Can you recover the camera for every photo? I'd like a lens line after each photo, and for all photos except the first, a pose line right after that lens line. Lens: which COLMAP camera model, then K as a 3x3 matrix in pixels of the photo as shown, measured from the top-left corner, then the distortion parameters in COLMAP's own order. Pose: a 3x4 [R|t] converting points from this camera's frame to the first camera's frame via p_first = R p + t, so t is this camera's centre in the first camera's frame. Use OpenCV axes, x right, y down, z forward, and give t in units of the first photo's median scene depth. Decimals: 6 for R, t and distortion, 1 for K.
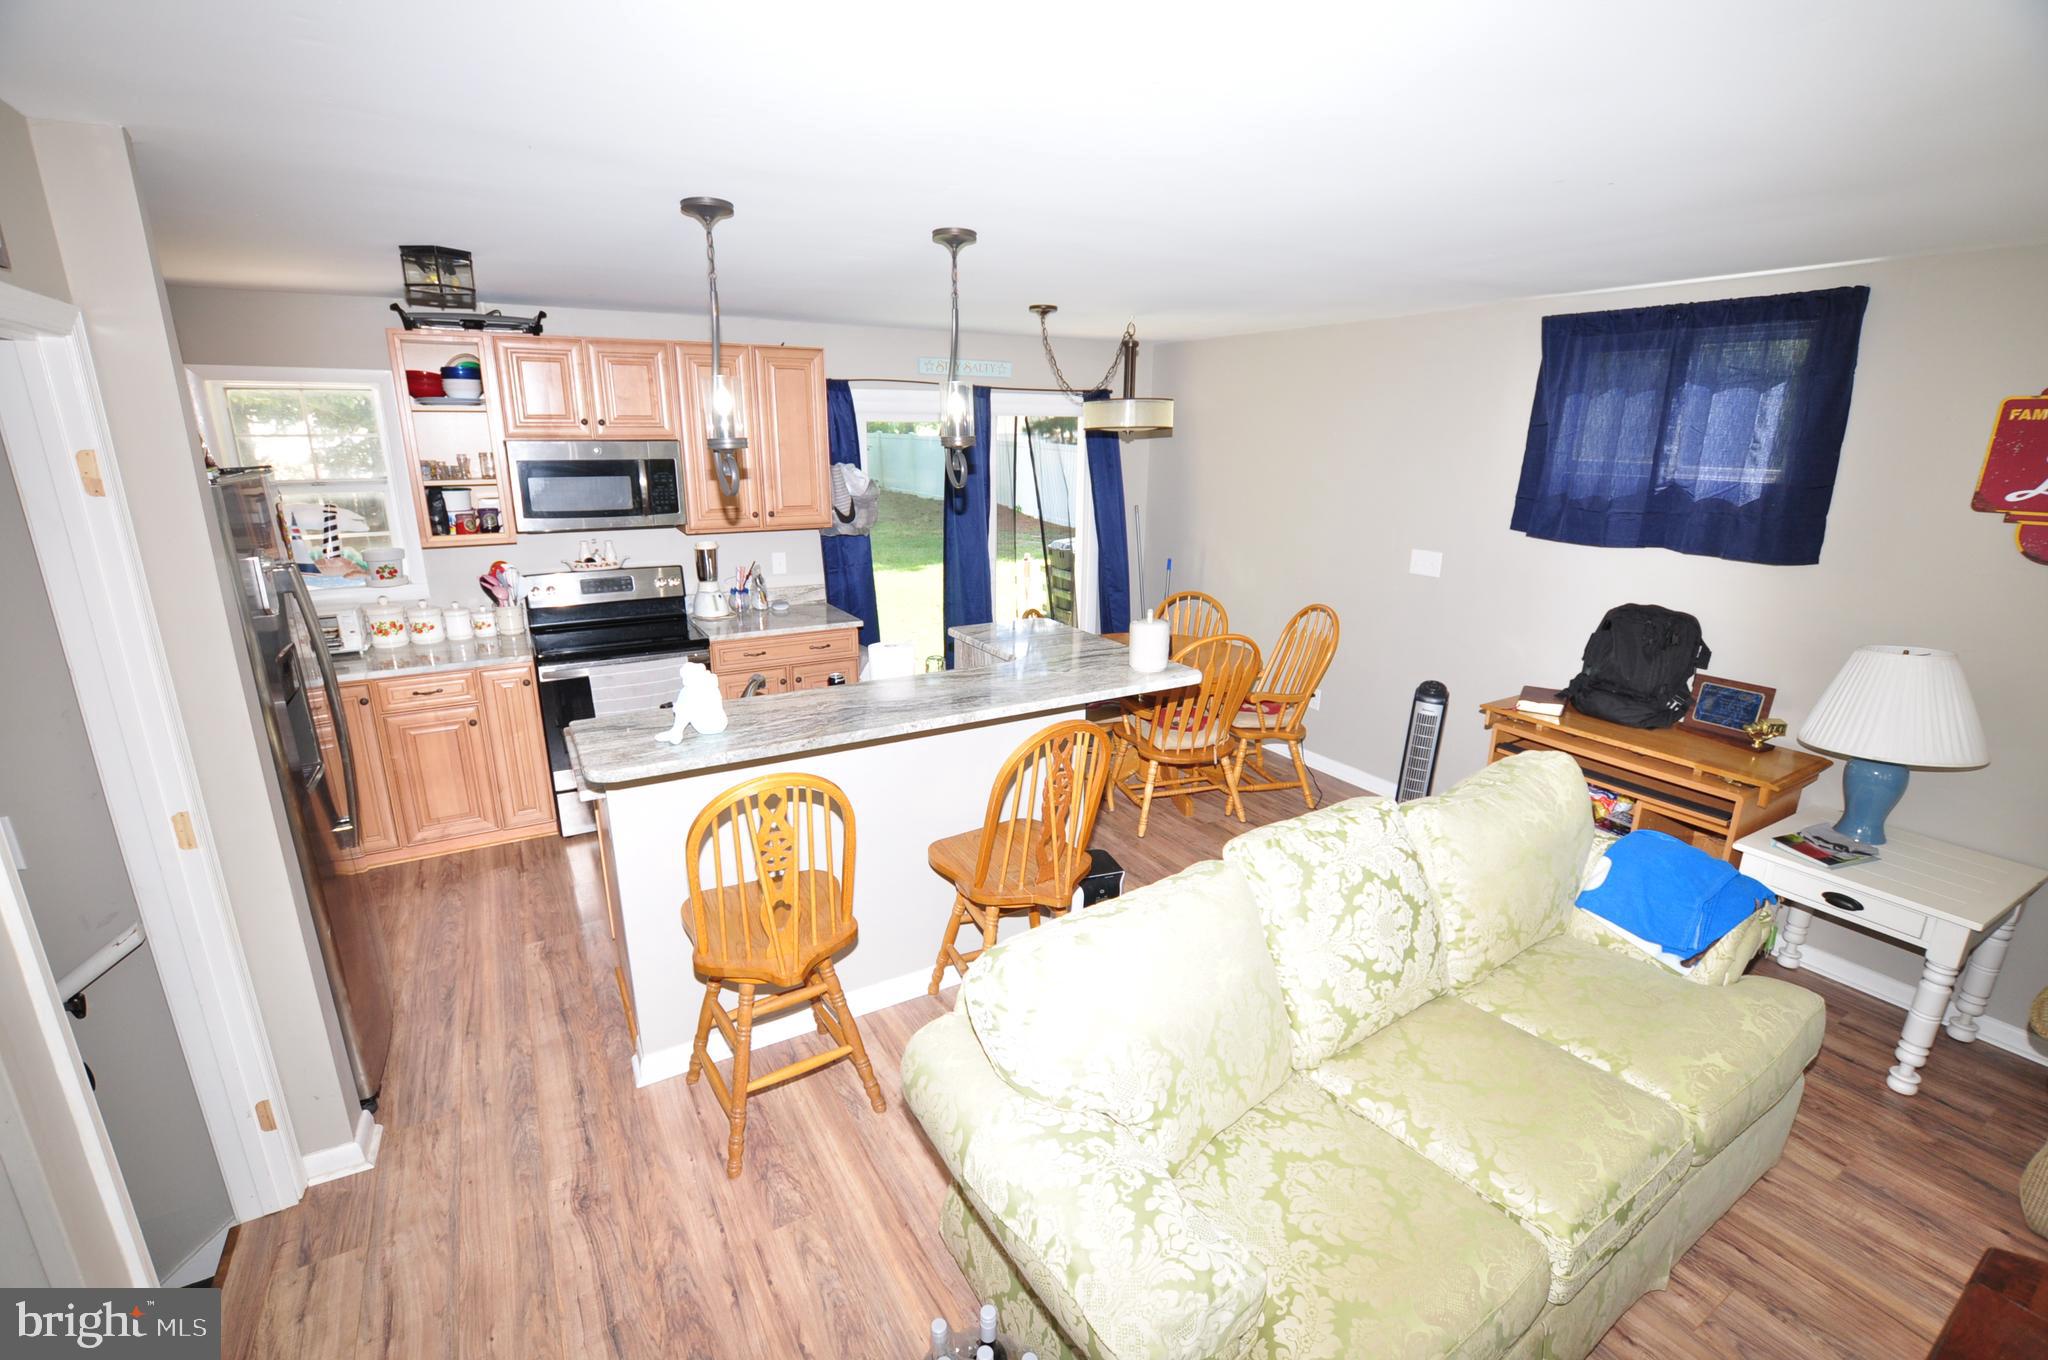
lens RADIAL K [[896.3, 0, 1019.0], [0, 896.3, 687.6], [0, 0, 1]] dist [-0.031959, 0.004937]
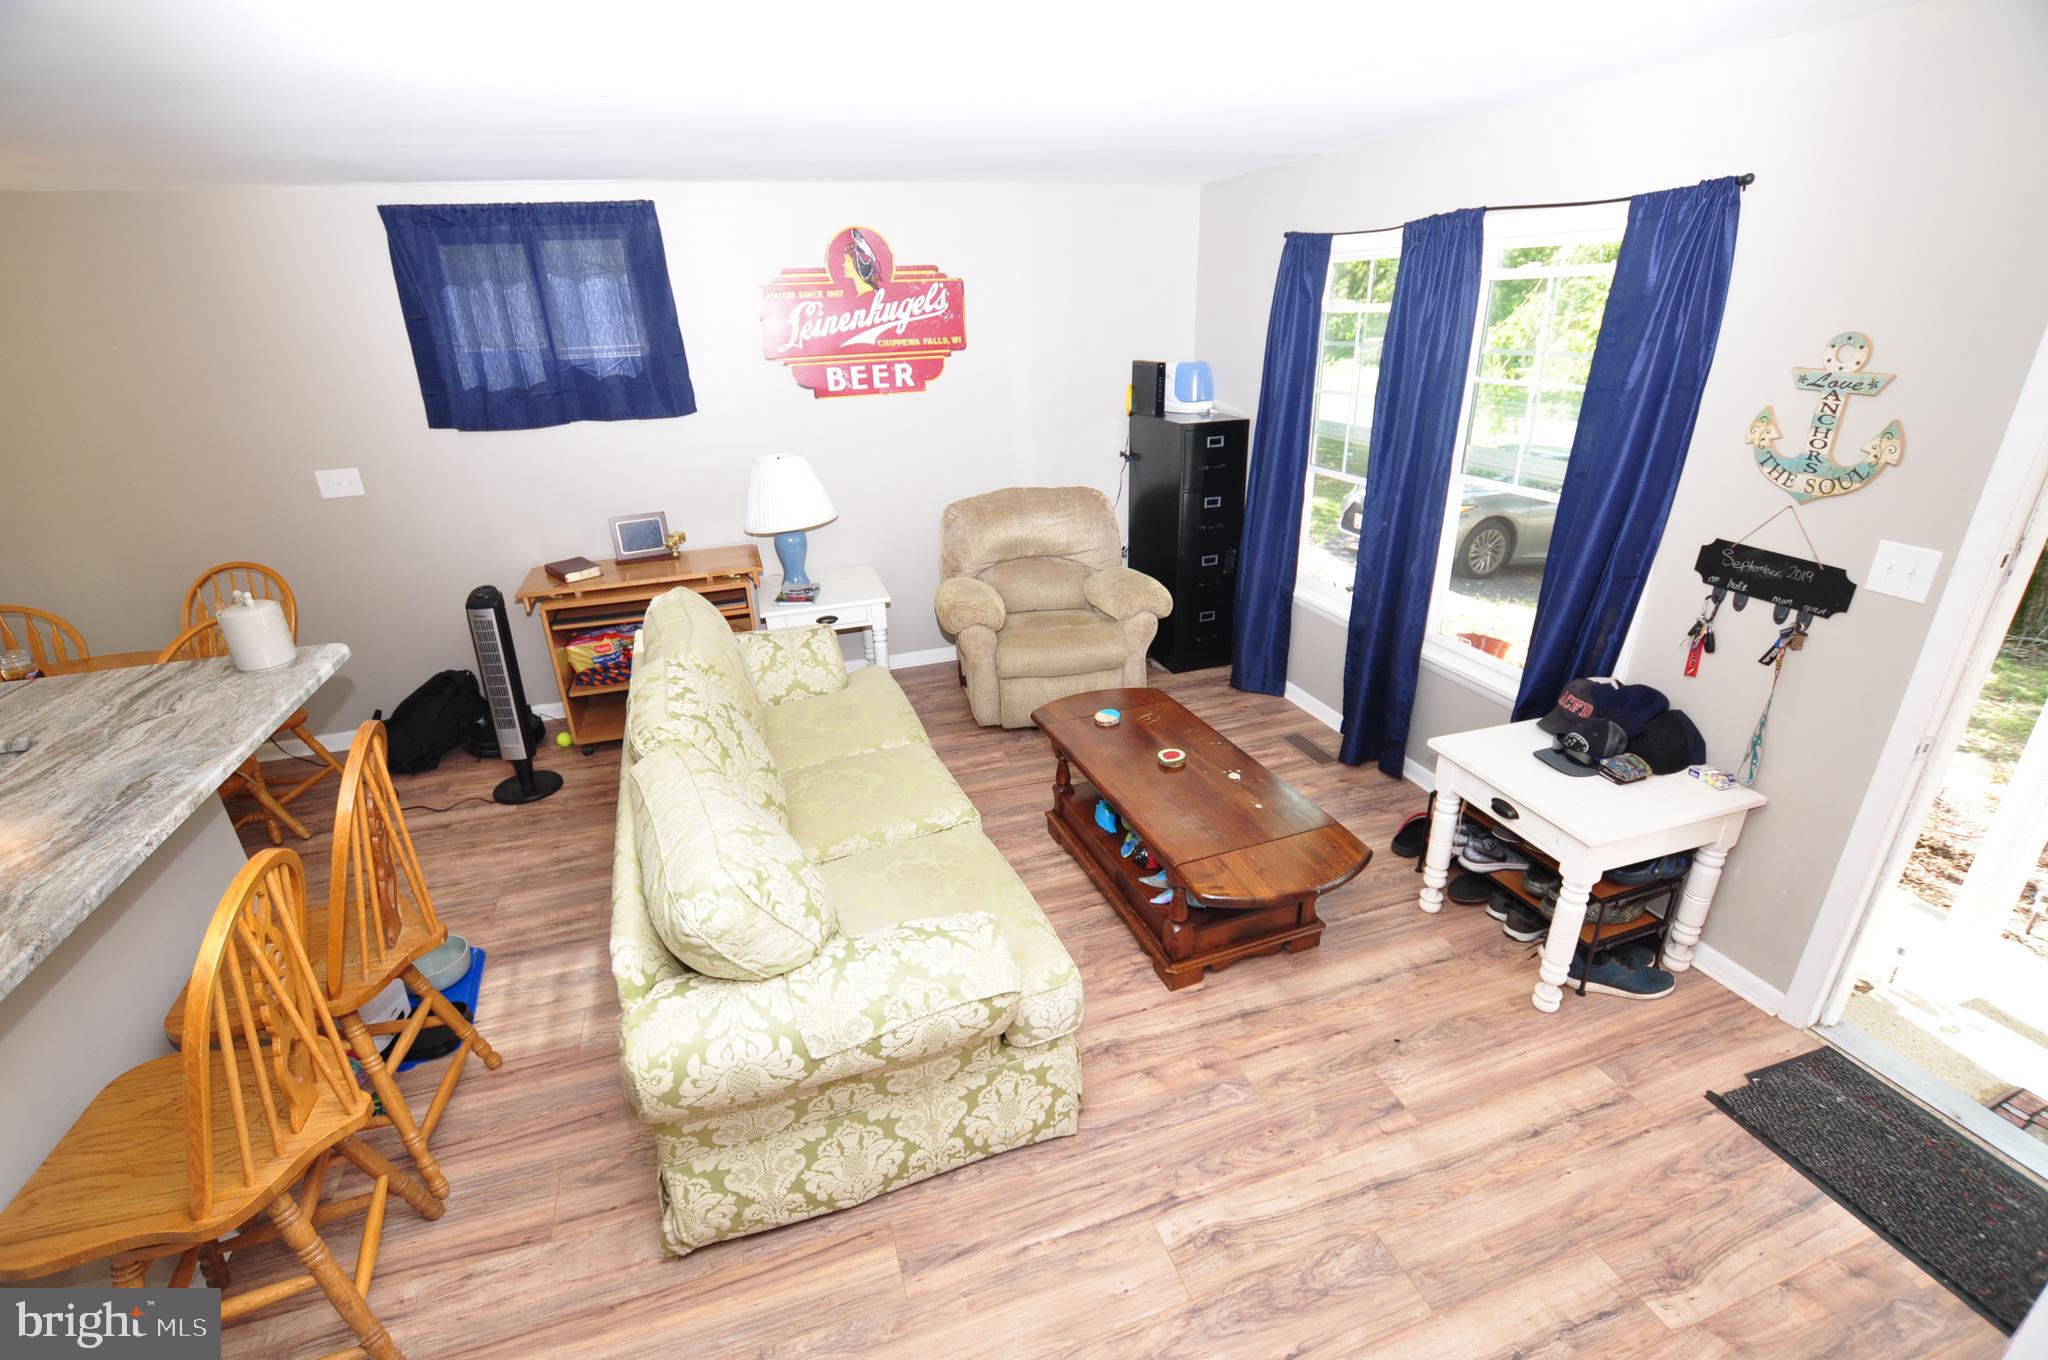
lens RADIAL K [[896.3, 0, 1019.0], [0, 896.3, 687.6], [0, 0, 1]] dist [-0.031959, 0.004937]
pose [[0.211655, -0.397350, 0.892925, -0.283873], [0.298784, 0.896190, 0.327981, -0.042567], [-0.930554, 0.197373, 0.308405, 0.130459]]
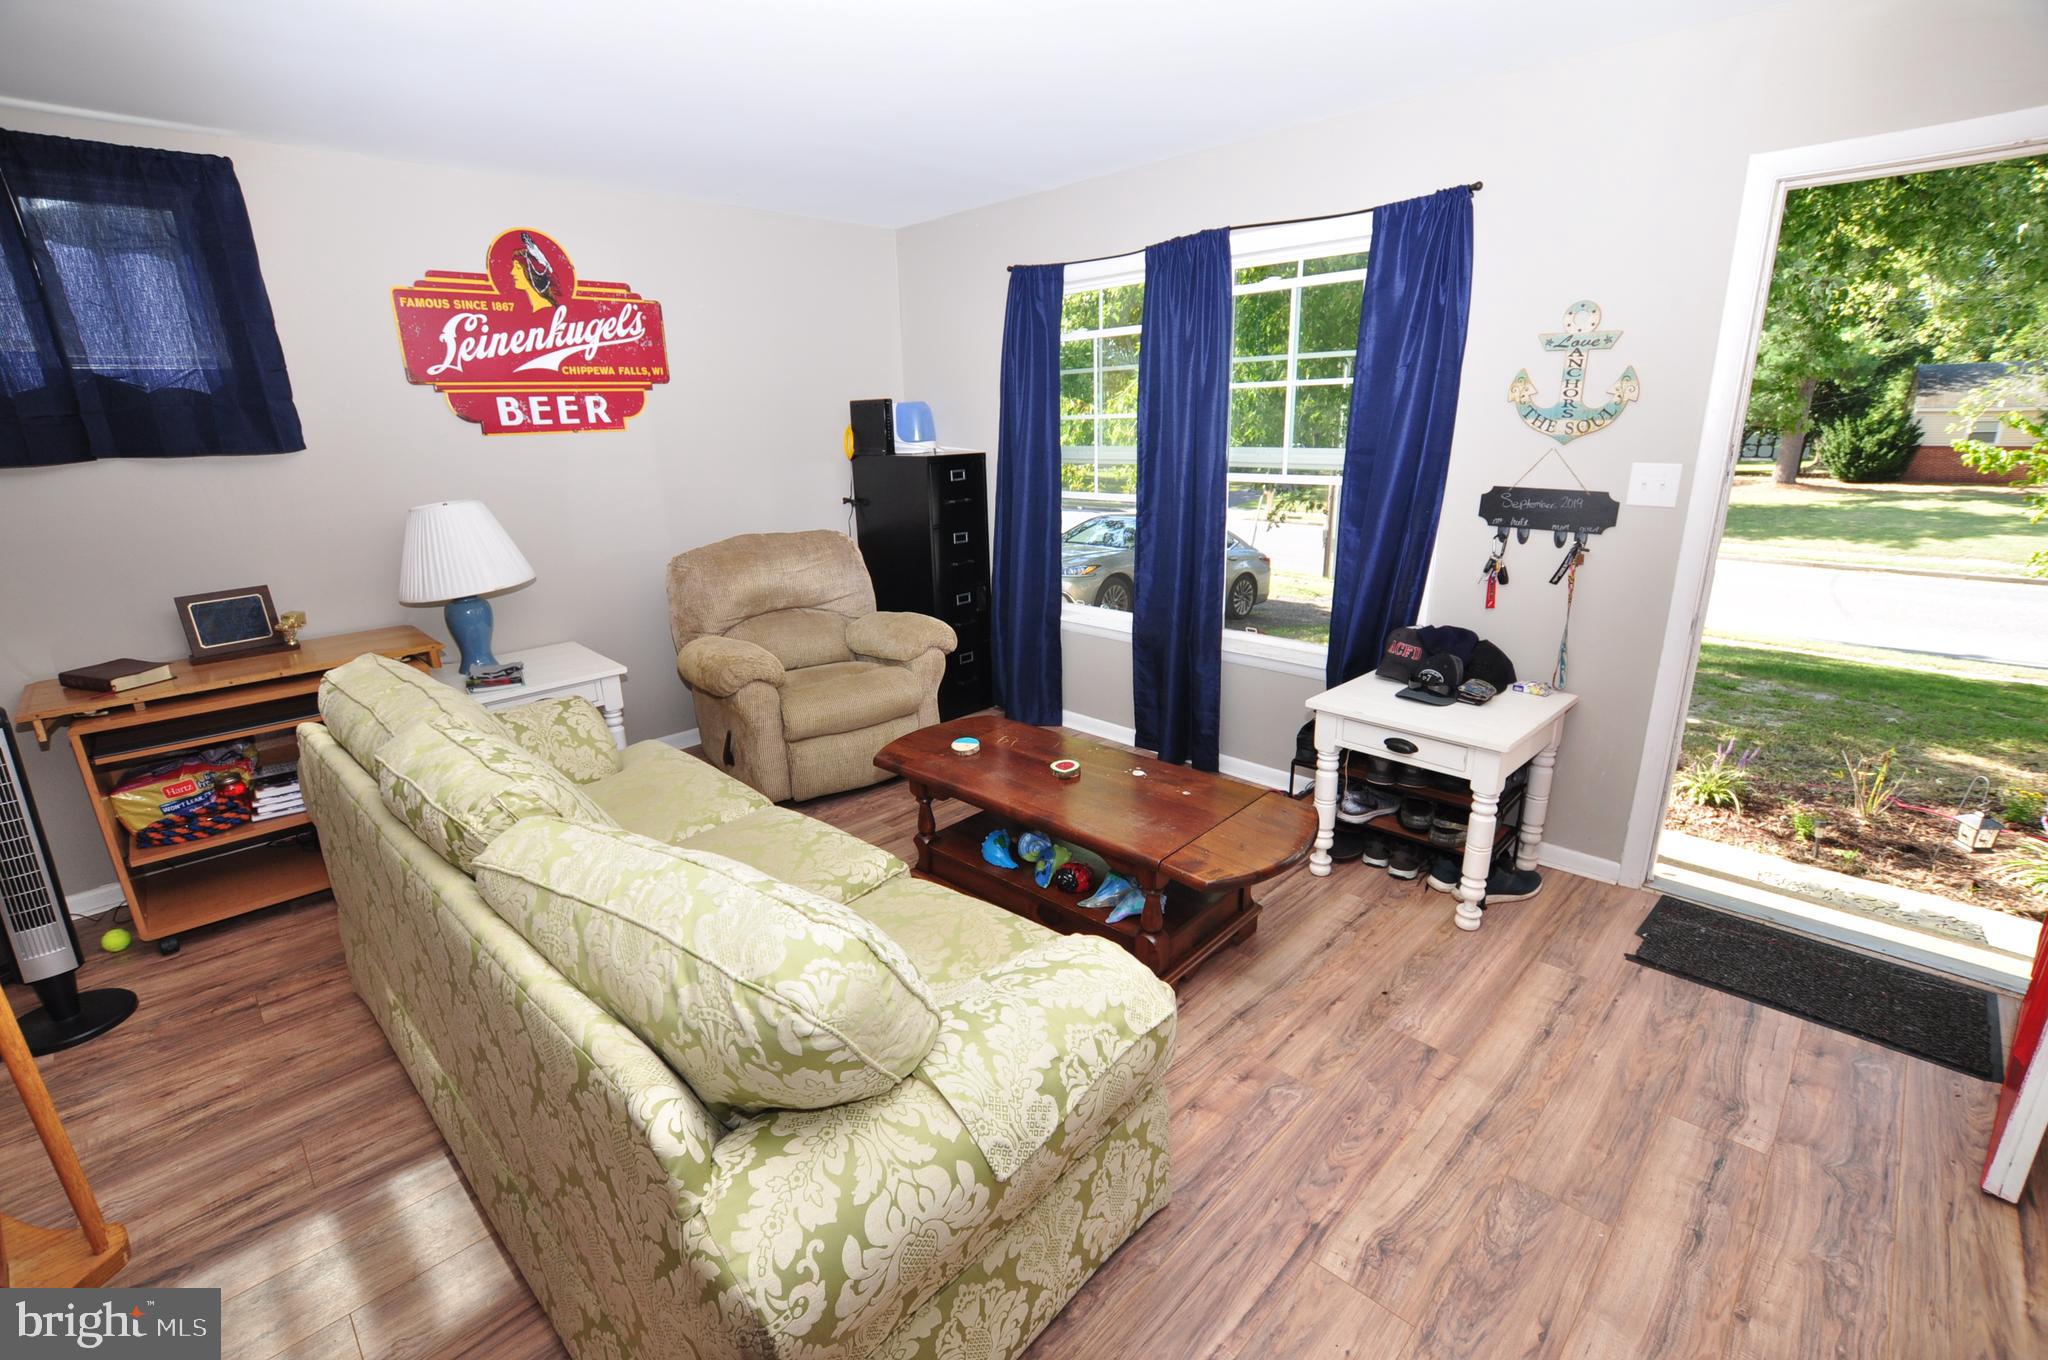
lens RADIAL K [[896.4, 0, 1020.7], [0, 896.4, 688.3], [0, 0, 1]] dist [-0.032192, 0.004724]
pose [[-0.251000, -0.282666, 0.925796, -0.216851], [0.287747, 0.891392, 0.350175, -0.009388], [-0.924230, 0.354289, -0.142404, 0.345636]]
